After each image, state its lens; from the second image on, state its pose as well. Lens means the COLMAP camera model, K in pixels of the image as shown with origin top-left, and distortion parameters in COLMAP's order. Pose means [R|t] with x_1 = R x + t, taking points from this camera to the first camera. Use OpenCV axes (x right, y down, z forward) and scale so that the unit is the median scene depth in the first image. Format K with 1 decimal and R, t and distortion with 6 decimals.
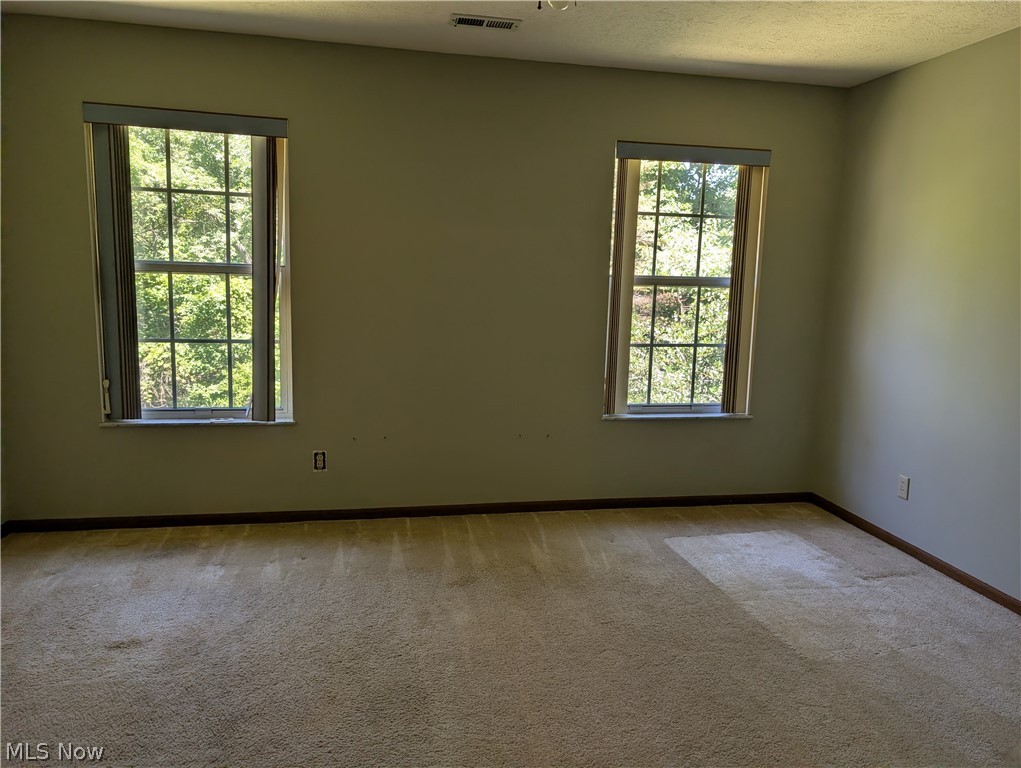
lens RADIAL K [[729.7, 0, 517.0], [0, 729.7, 379.5], [0, 0, 1]] dist [0.040257, -0.035809]
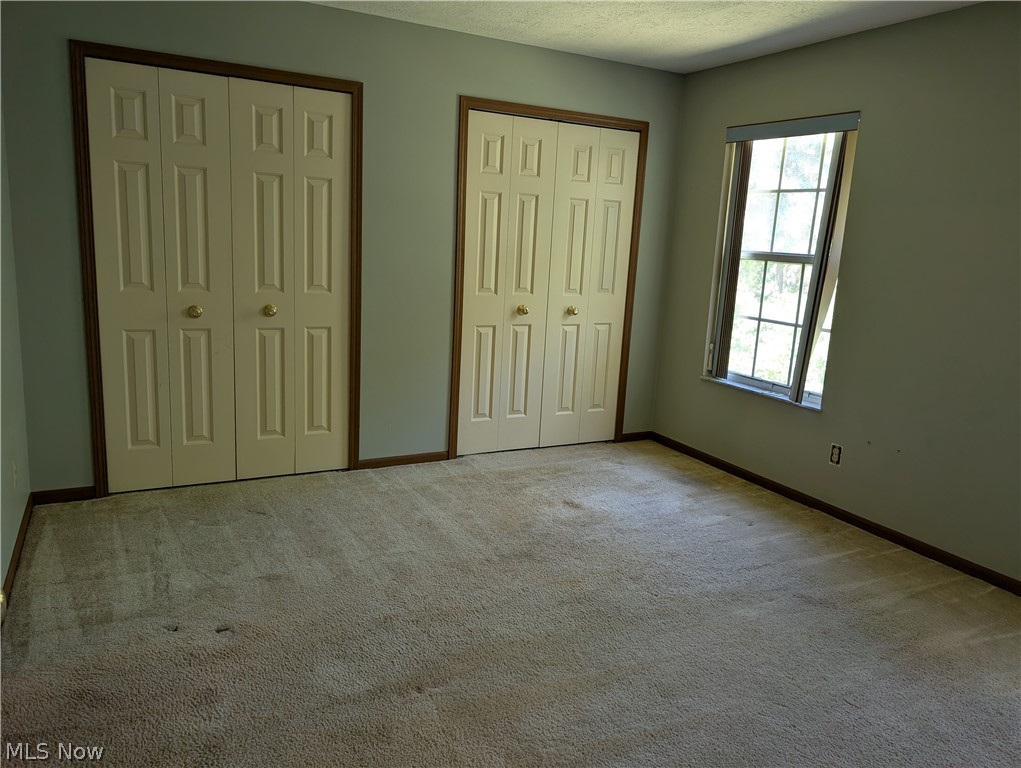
lens RADIAL K [[729.7, 0, 512.9], [0, 729.7, 381.6], [0, 0, 1]] dist [0.040257, -0.035809]
pose [[0.281645, 0.172646, -0.943859, 0.653625], [-0.184178, 0.975115, 0.123405, -0.033428], [0.941677, 0.139082, 0.306434, 0.340962]]
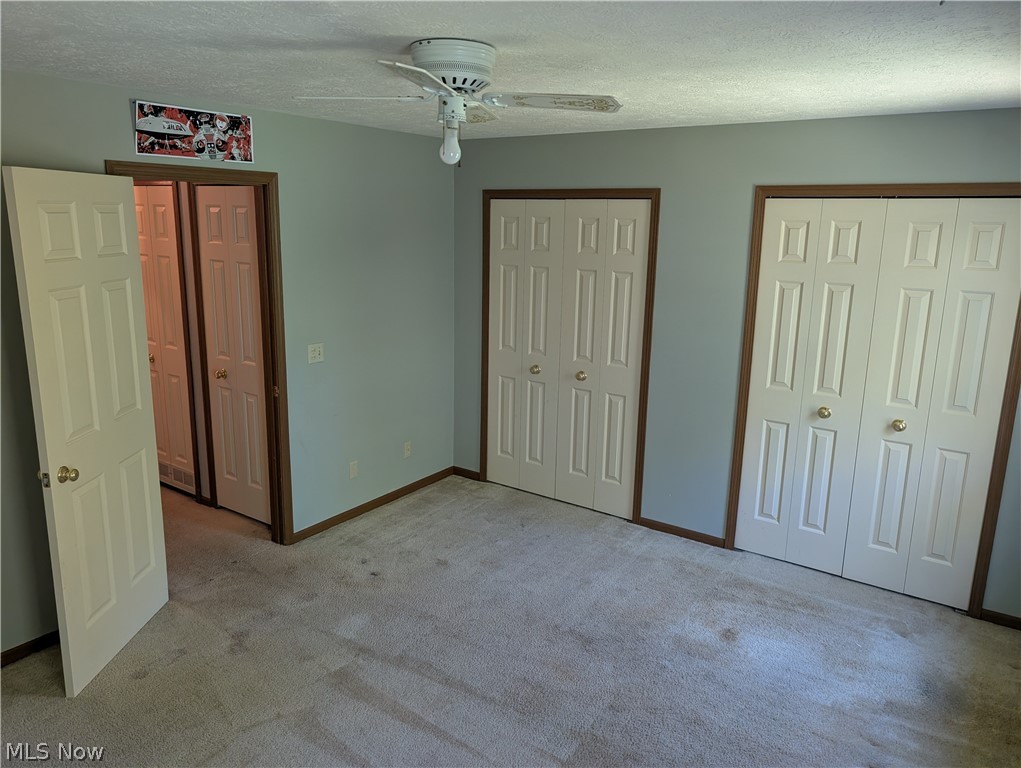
lens RADIAL K [[729.7, 0, 509.4], [0, 729.7, 378.9], [0, 0, 1]] dist [0.040257, -0.035809]
pose [[-0.721429, 0.103132, -0.684766, 0.521521], [-0.144865, 0.944492, 0.294870, -0.347551], [0.677167, 0.311926, -0.666444, 1.241782]]
